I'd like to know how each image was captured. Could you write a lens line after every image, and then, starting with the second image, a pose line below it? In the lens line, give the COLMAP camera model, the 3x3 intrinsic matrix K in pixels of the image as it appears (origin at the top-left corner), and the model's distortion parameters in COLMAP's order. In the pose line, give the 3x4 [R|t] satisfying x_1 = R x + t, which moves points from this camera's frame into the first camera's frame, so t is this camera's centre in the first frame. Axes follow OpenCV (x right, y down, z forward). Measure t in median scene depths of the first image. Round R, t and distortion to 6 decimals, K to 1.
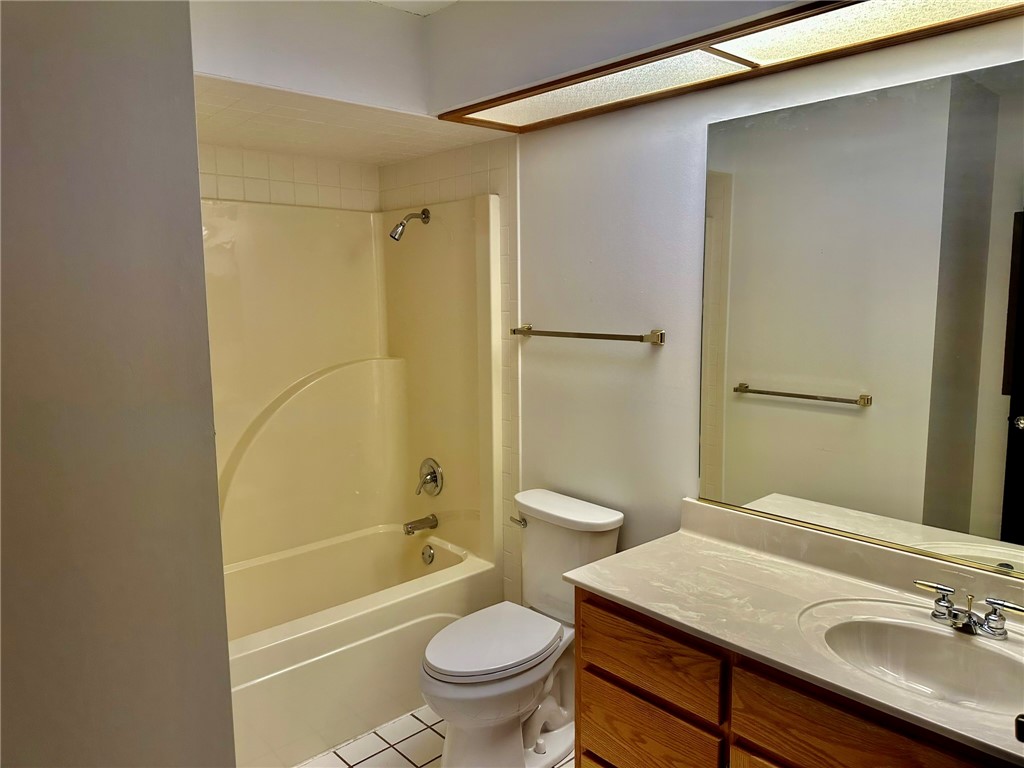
lens RADIAL K [[723.6, 0, 517.4], [0, 723.6, 377.5], [0, 0, 1]] dist [0.064269, -0.098433]
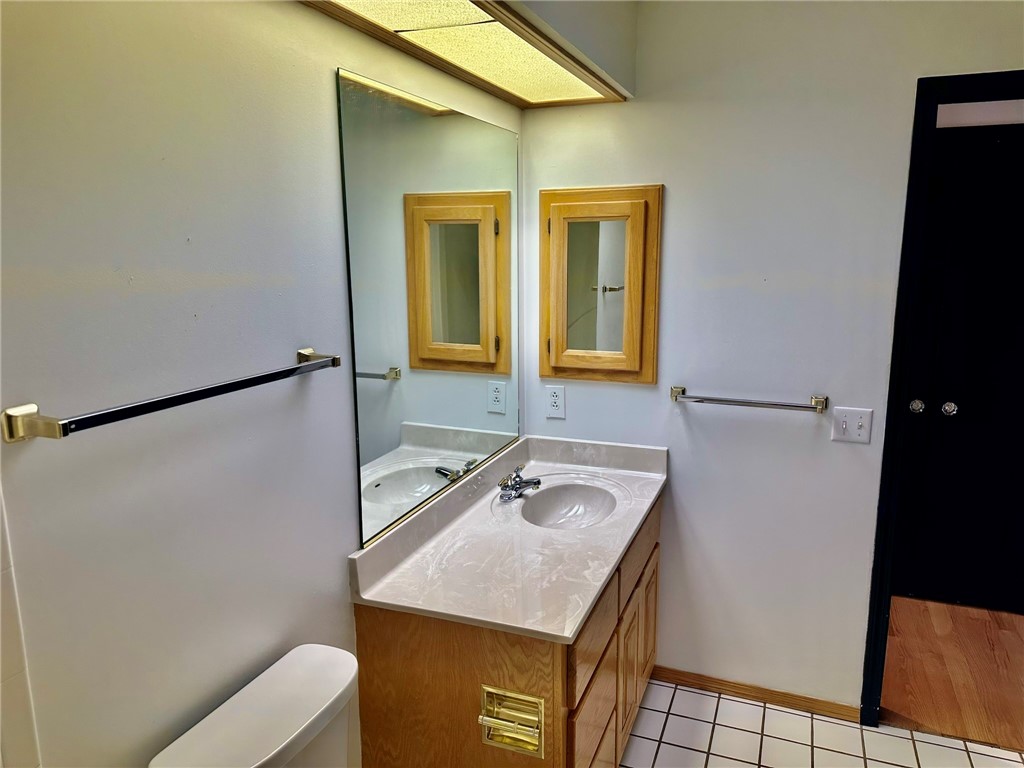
lens RADIAL K [[723.6, 0, 517.4], [0, 723.6, 377.5], [0, 0, 1]] dist [0.064269, -0.098433]
pose [[-0.433601, -0.161122, 0.886583, -0.595375], [0.120084, 0.964777, 0.234062, -0.212692], [-0.893068, 0.207953, -0.398981, 1.319973]]
